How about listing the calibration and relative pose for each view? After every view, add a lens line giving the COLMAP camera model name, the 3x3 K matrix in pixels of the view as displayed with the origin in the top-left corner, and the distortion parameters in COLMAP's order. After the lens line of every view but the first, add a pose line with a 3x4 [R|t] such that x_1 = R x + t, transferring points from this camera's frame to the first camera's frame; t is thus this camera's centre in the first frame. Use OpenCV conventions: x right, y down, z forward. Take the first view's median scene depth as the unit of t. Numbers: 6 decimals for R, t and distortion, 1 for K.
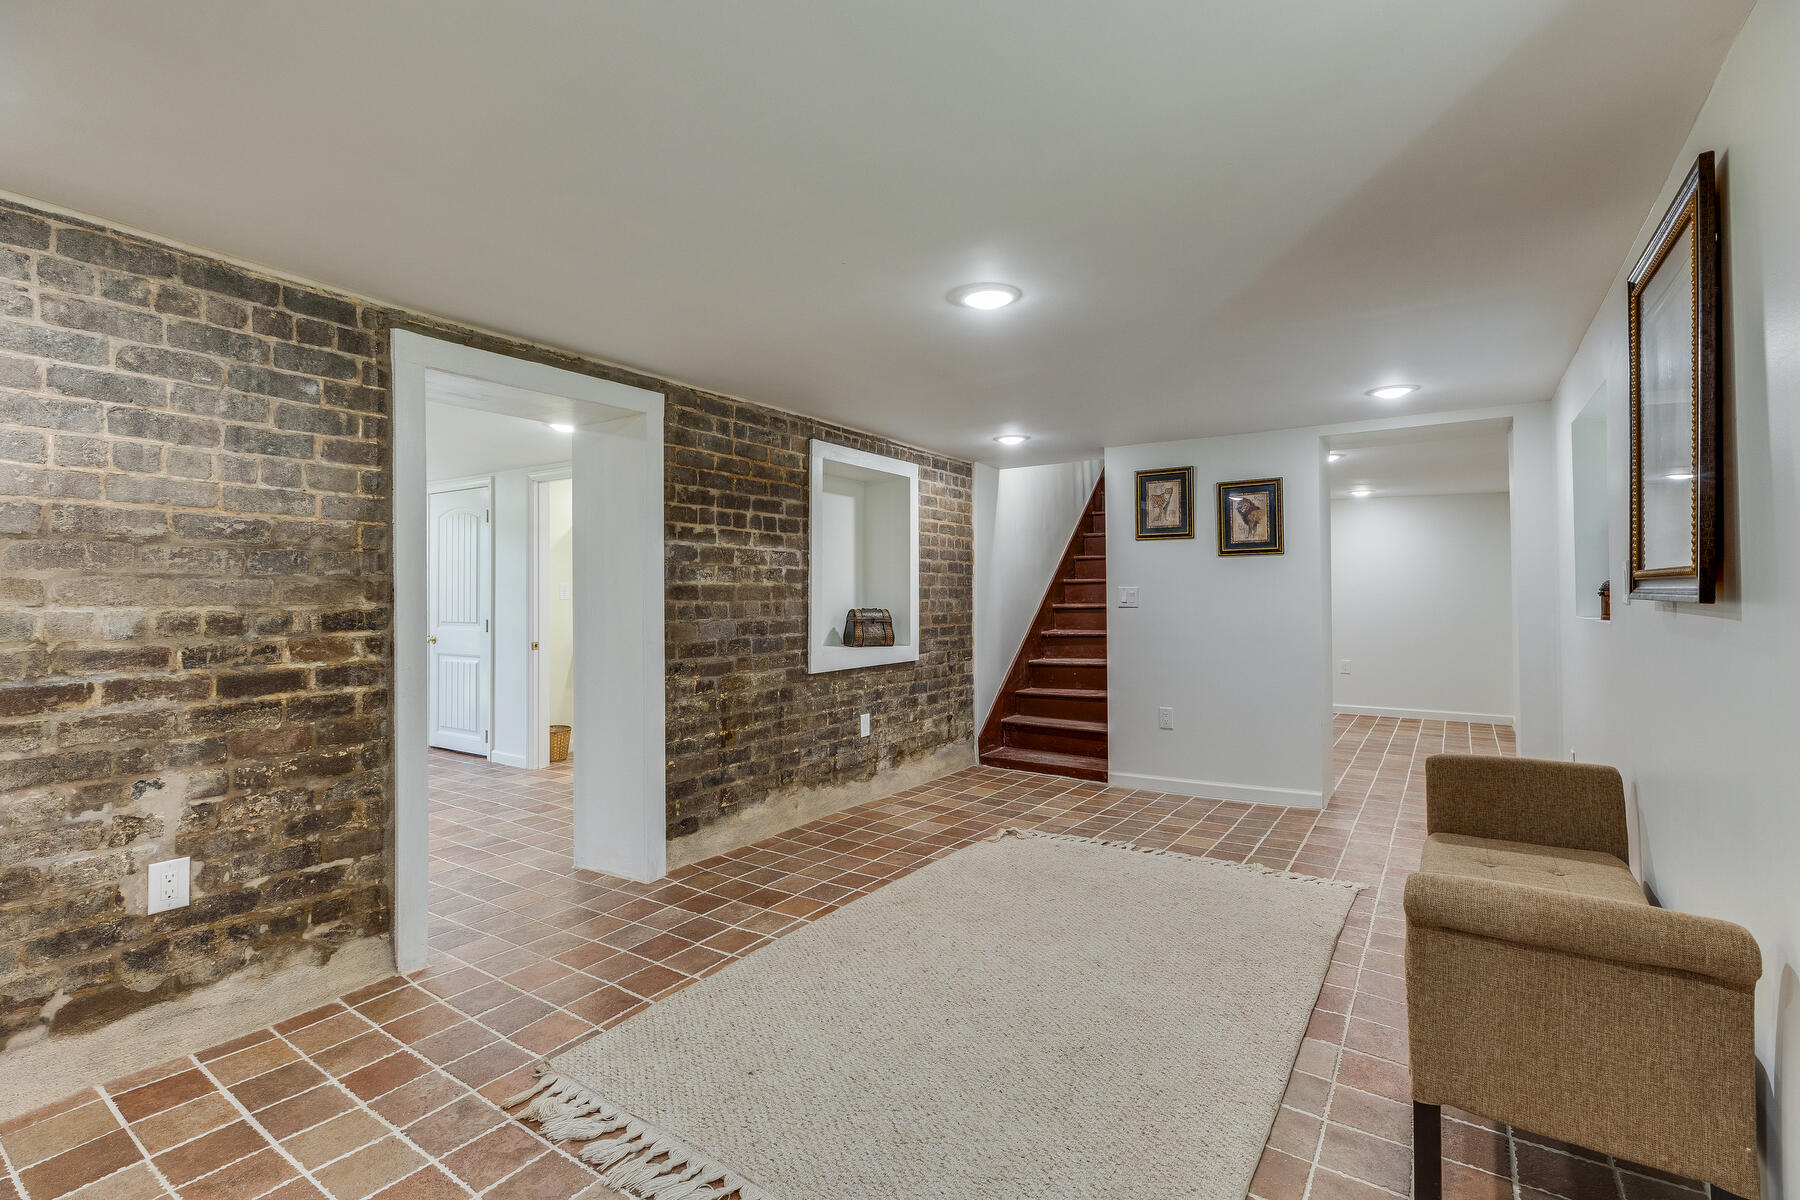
lens RADIAL K [[807.4, 0, 897.4], [0, 807.4, 593.8], [0, 0, 1]] dist [0.002326, -0.000940]
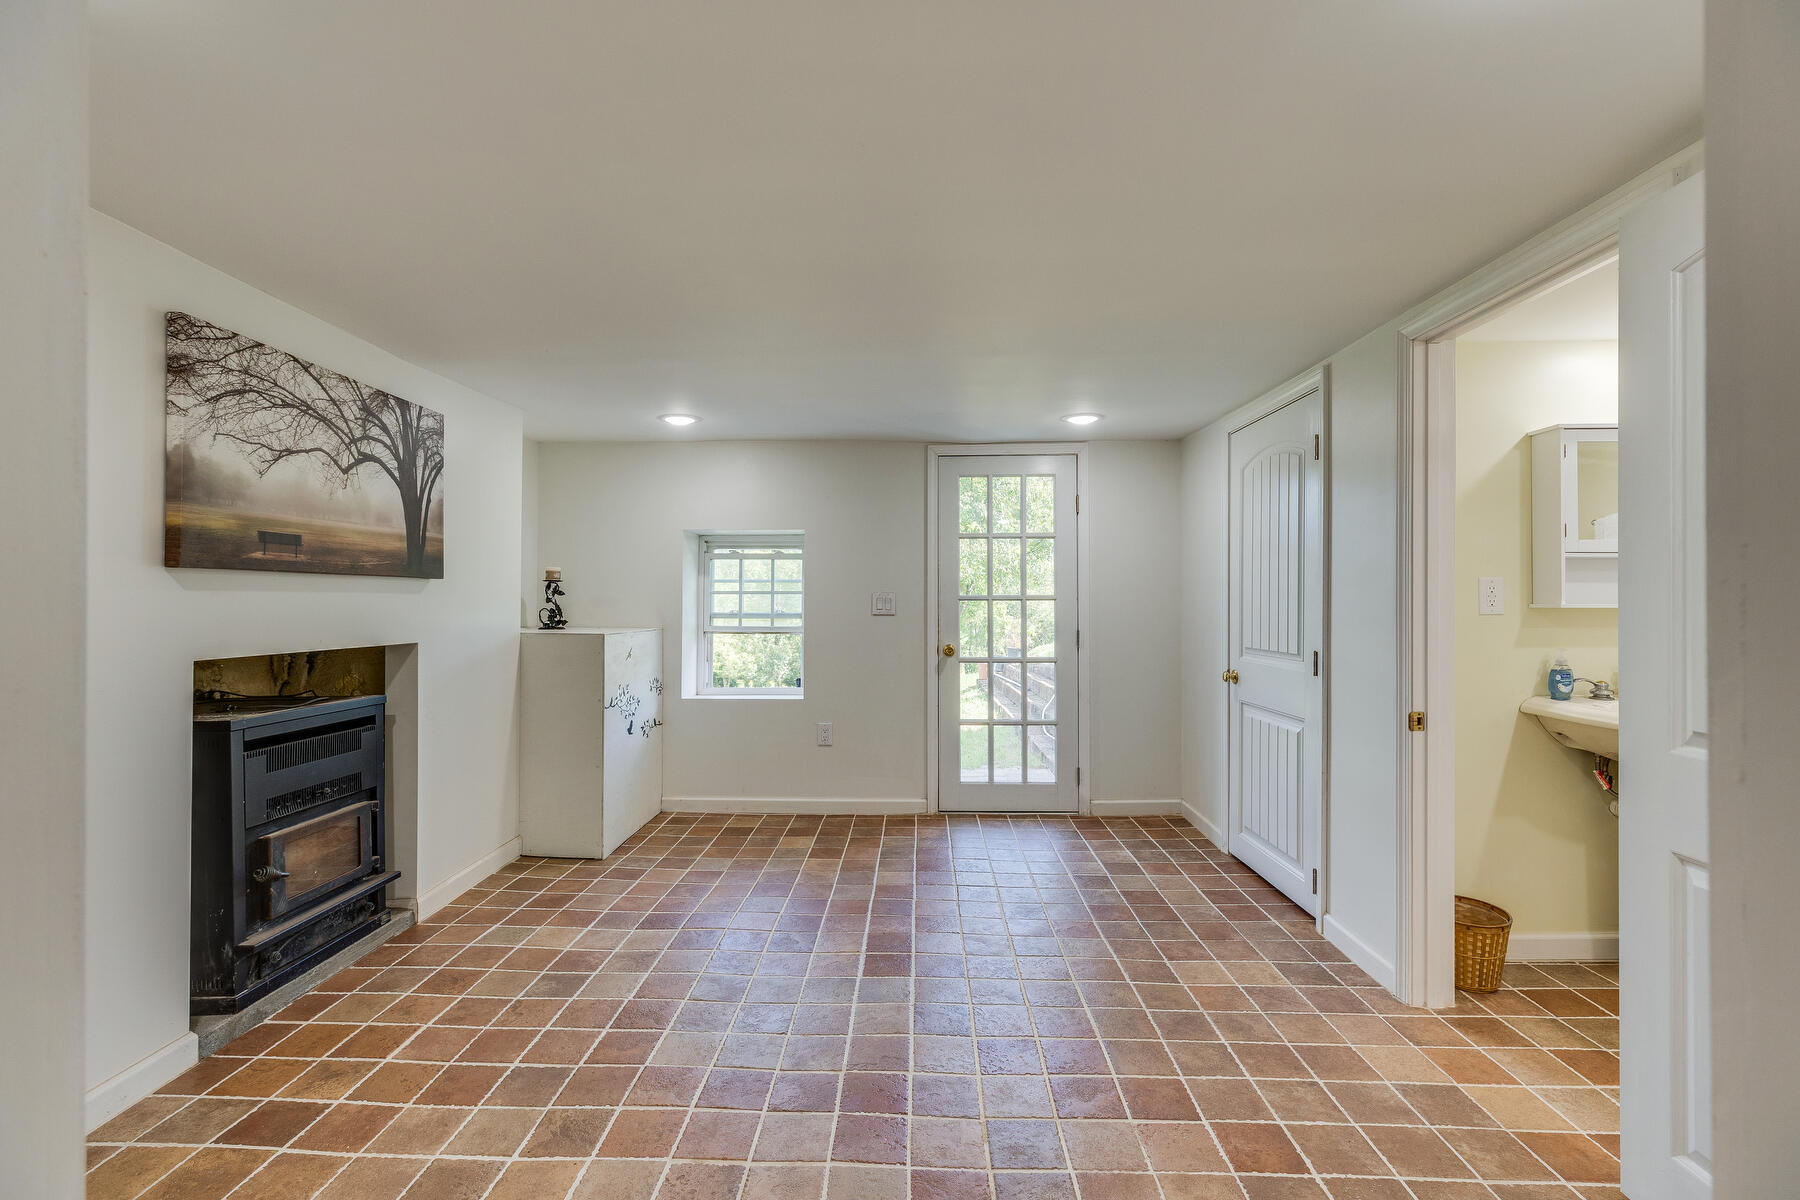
lens RADIAL K [[807.4, 0, 894.8], [0, 807.4, 602.1], [0, 0, 1]] dist [0.002326, -0.000940]
pose [[0.540515, -0.000216, -0.841334, -0.224042], [0.000584, 1.000000, 0.000119, 0.000468], [0.841334, -0.000555, 0.540516, 0.504263]]
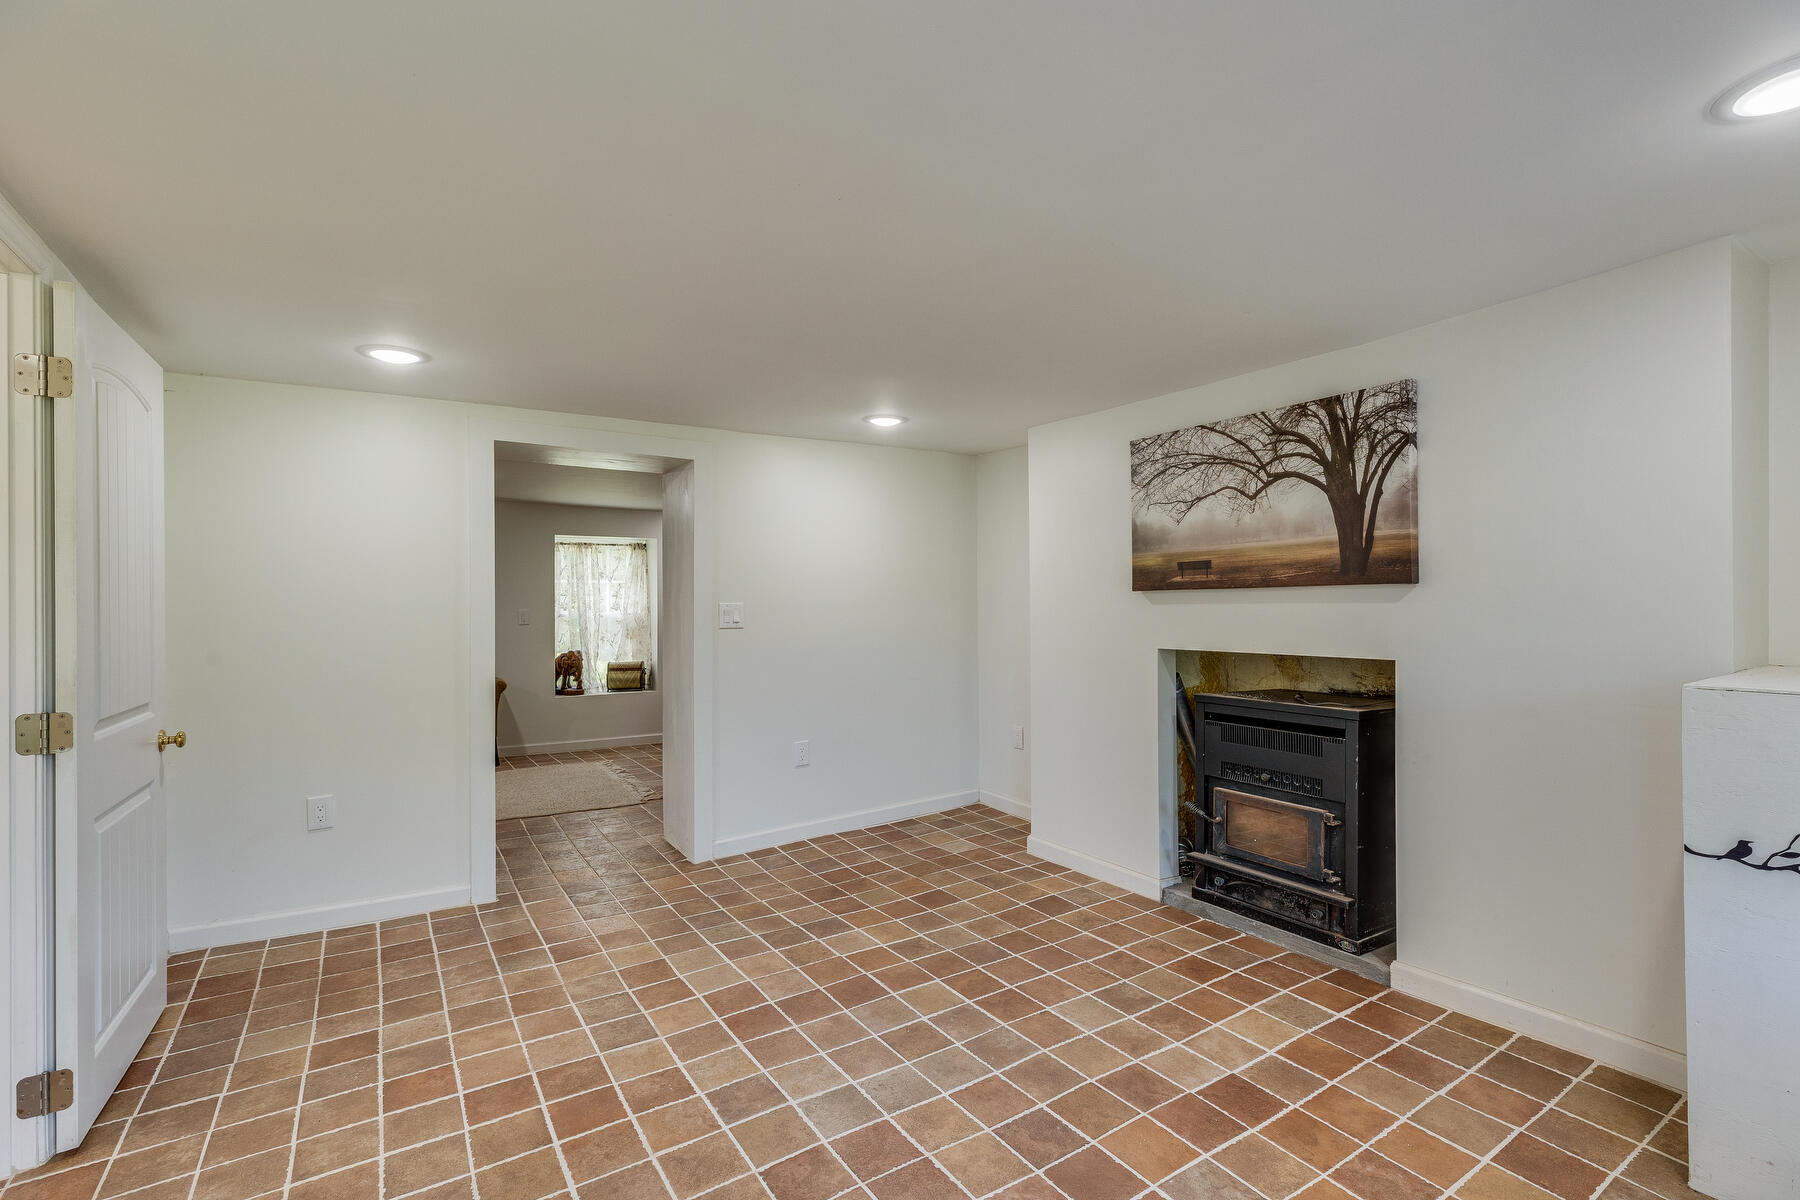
lens RADIAL K [[807.4, 0, 899.6], [0, 807.4, 603.6], [0, 0, 1]] dist [0.002326, -0.000940]
pose [[-0.924475, 0.008072, 0.381156, -0.692921], [0.007775, 0.999967, -0.002320, -0.004924], [-0.381162, 0.000819, -0.924508, 0.984528]]
